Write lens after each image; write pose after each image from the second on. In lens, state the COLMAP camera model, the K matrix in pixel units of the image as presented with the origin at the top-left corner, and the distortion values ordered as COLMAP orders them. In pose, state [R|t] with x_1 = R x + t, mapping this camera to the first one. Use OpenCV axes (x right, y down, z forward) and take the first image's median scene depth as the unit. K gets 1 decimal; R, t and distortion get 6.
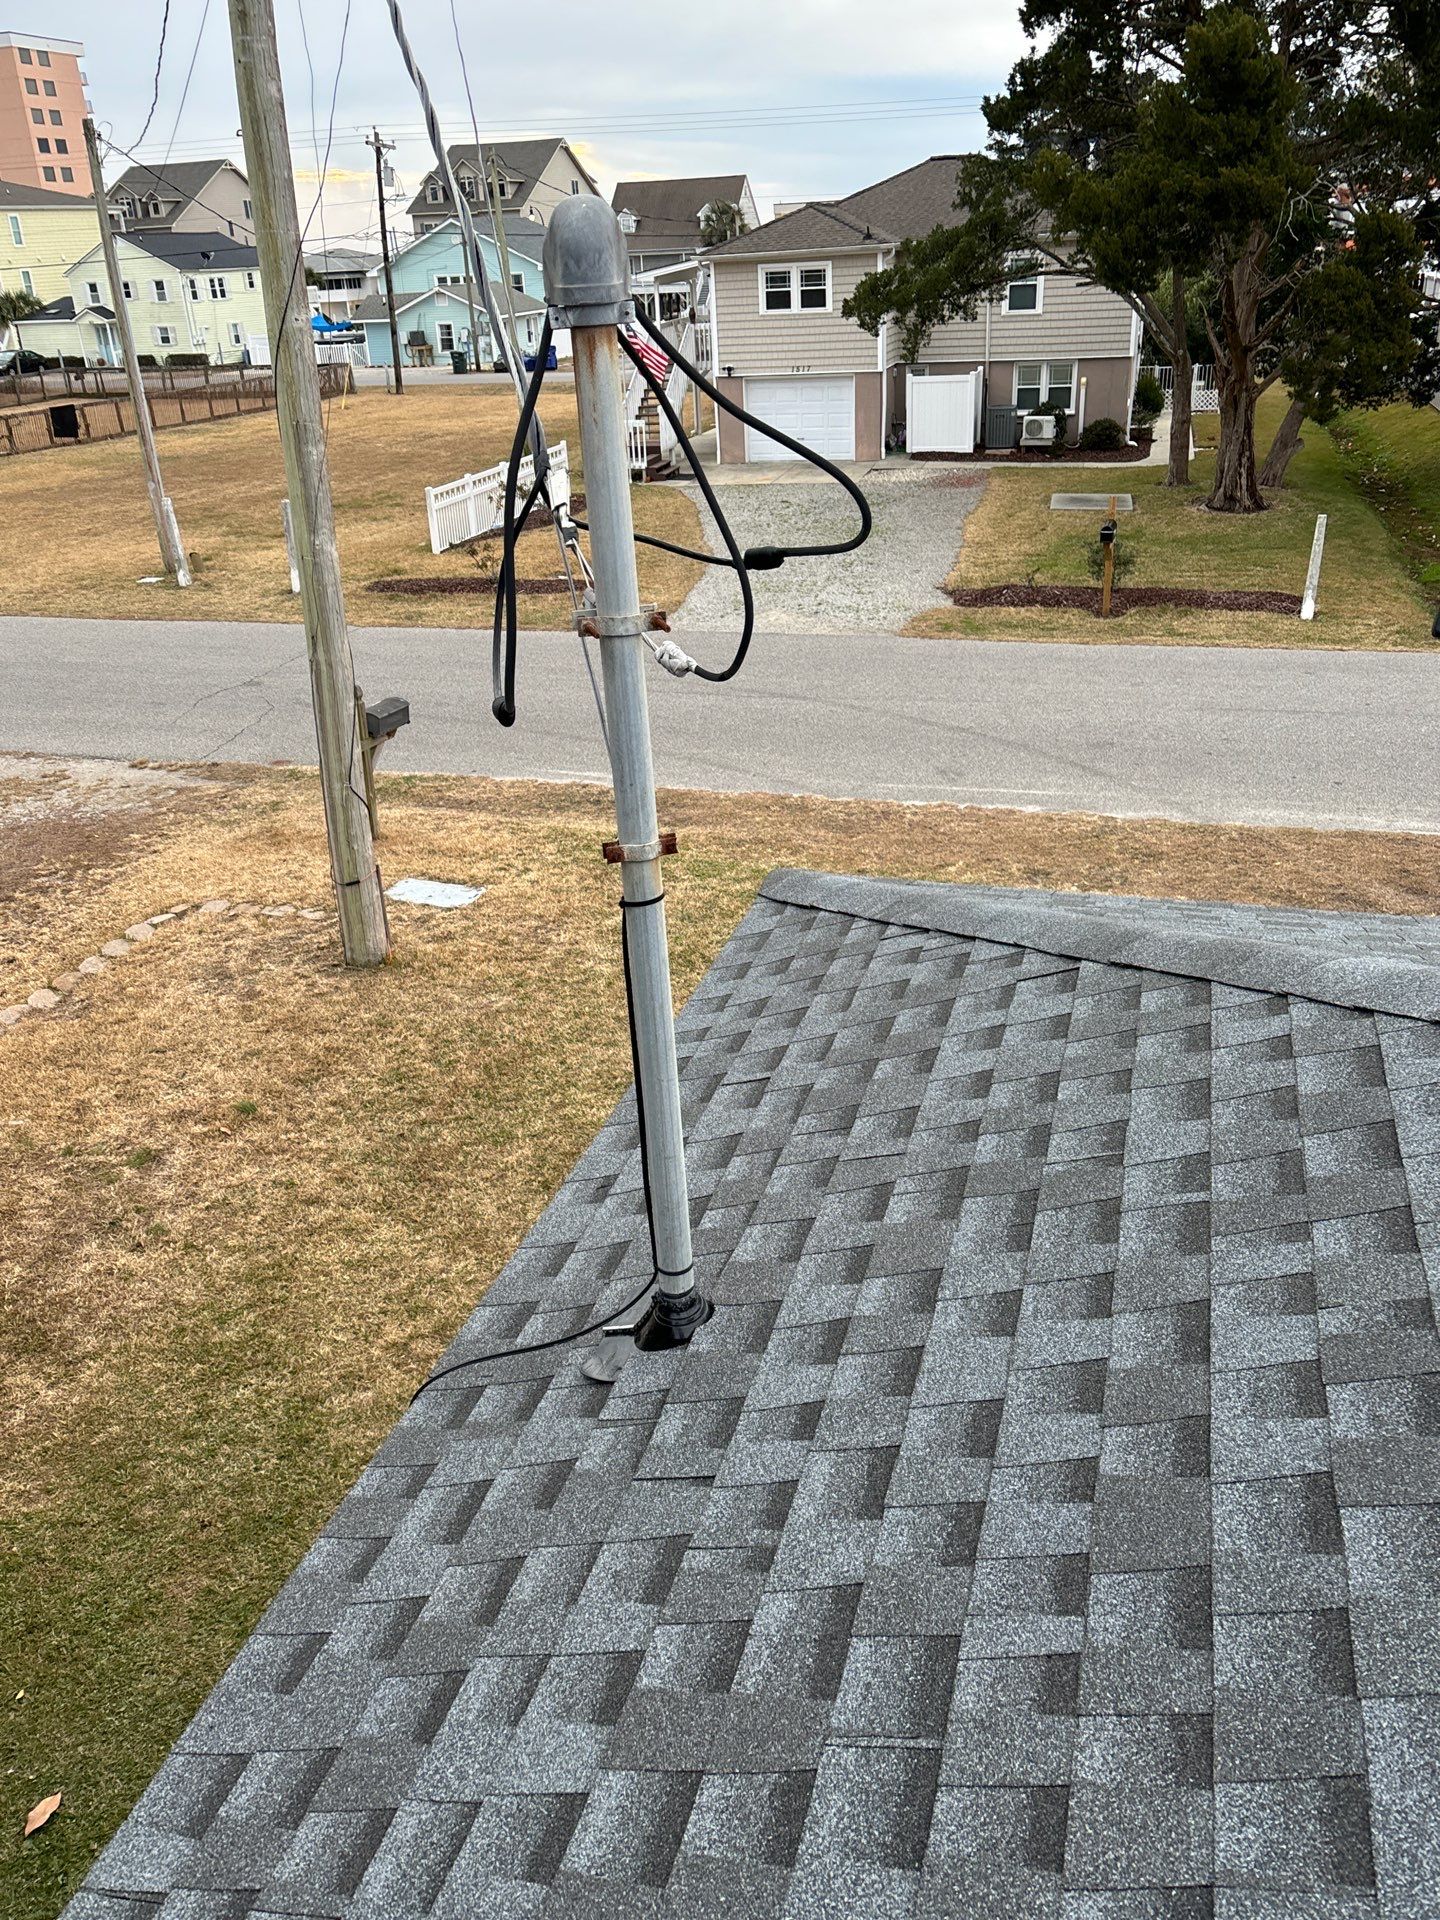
lens RADIAL K [[1488.5, 0, 746.3], [0, 1488.5, 991.6], [0, 0, 1]] dist [0.023417, -0.004595]
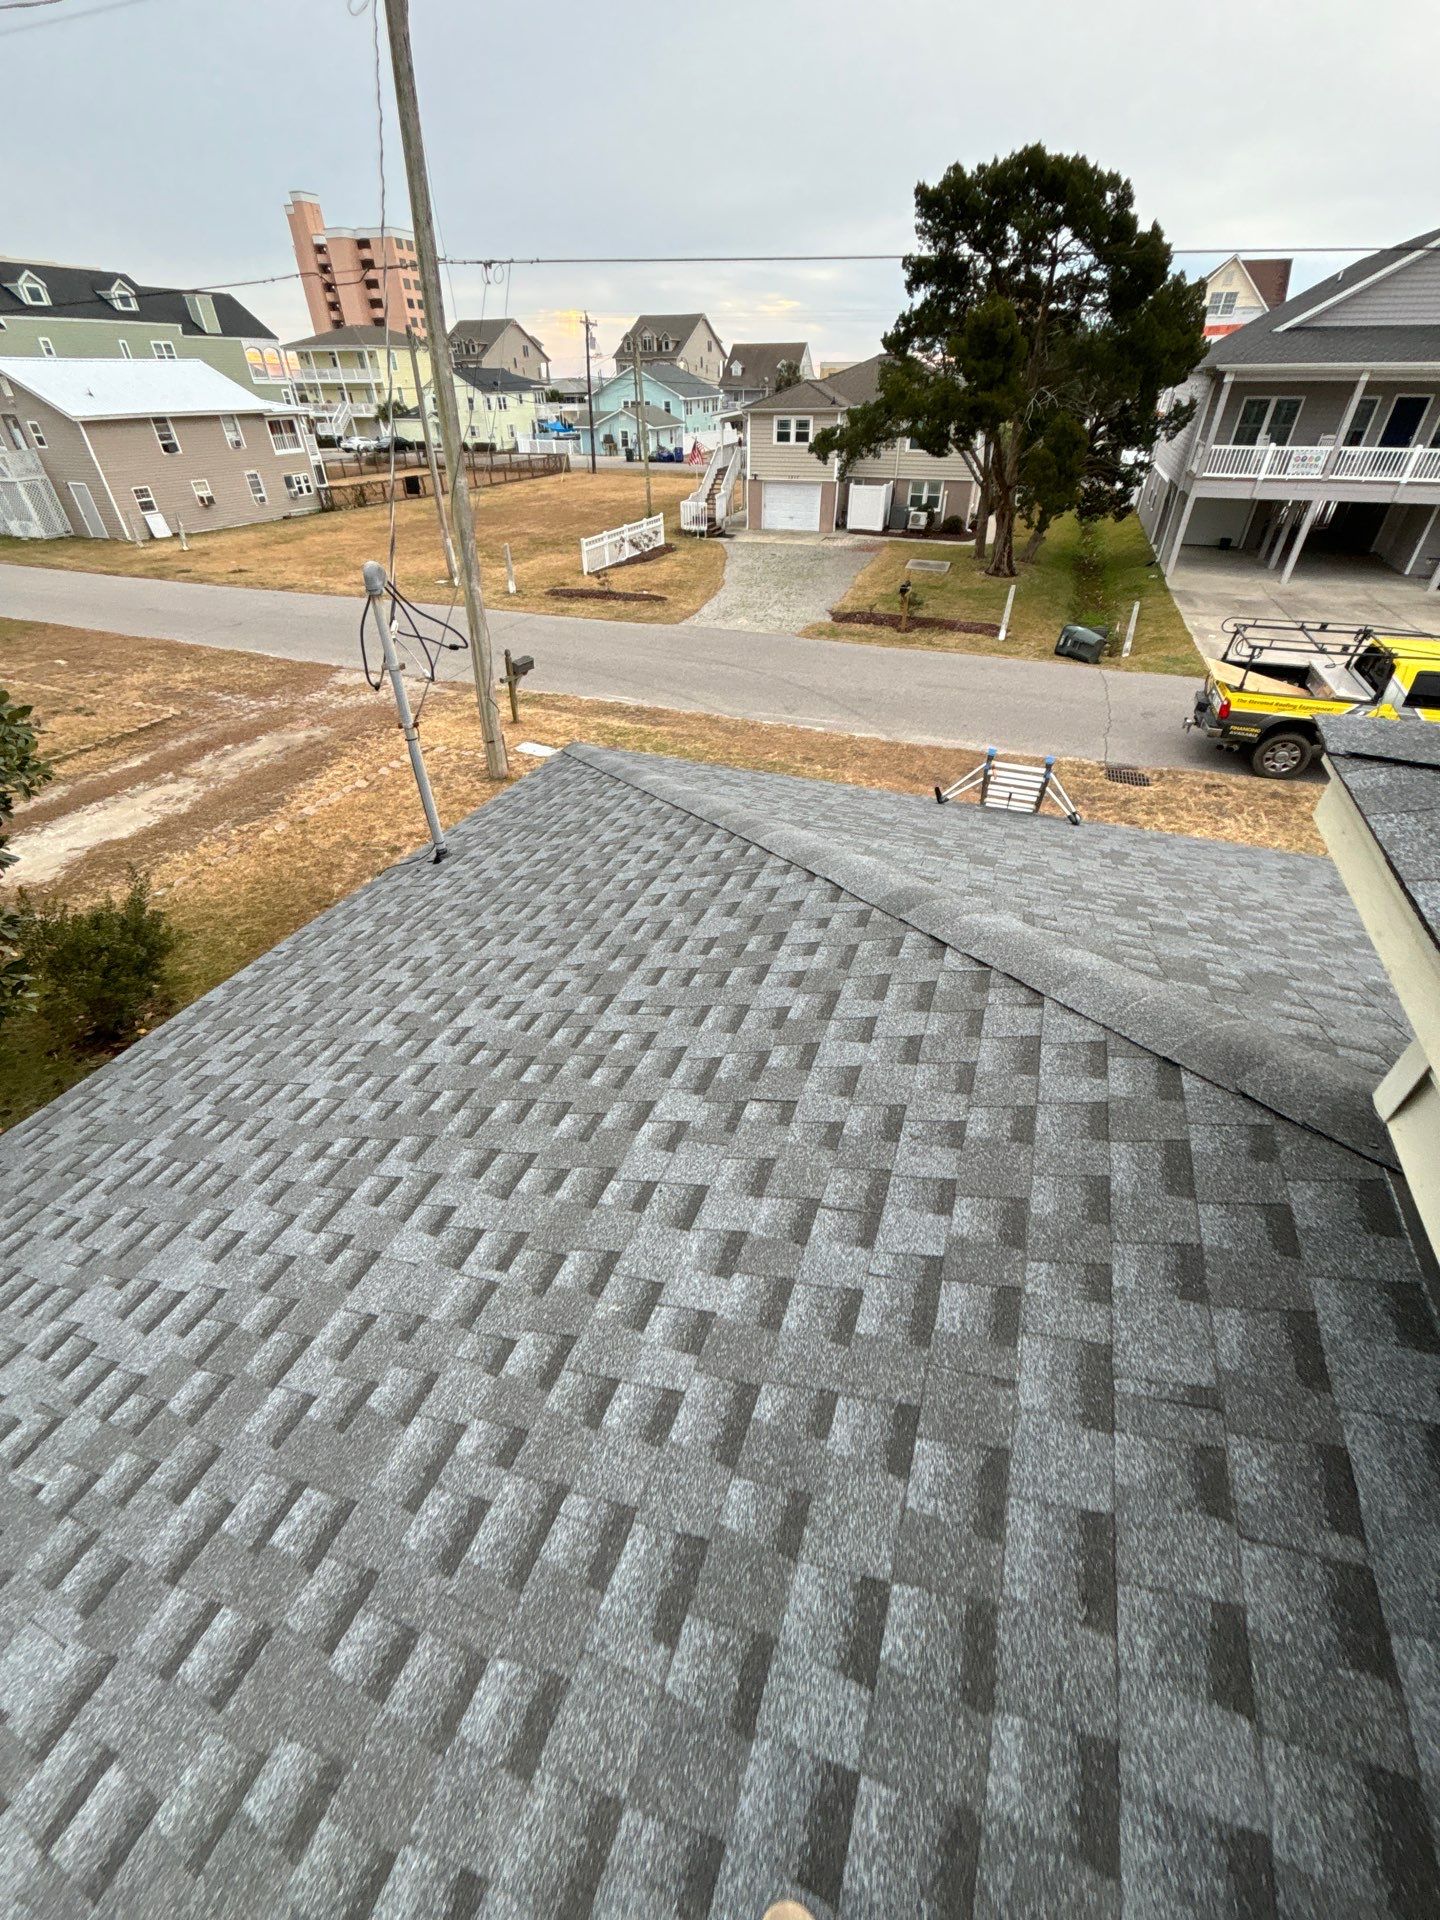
lens RADIAL K [[779.6, 0, 732.9], [0, 779.6, 958.1], [0, 0, 1]] dist [-0.001778, -0.000029]
pose [[0.995880, 0.079716, -0.043219, 0.076745], [-0.070924, 0.981742, 0.176500, 0.006848], [0.056500, -0.172708, 0.983351, -0.090947]]
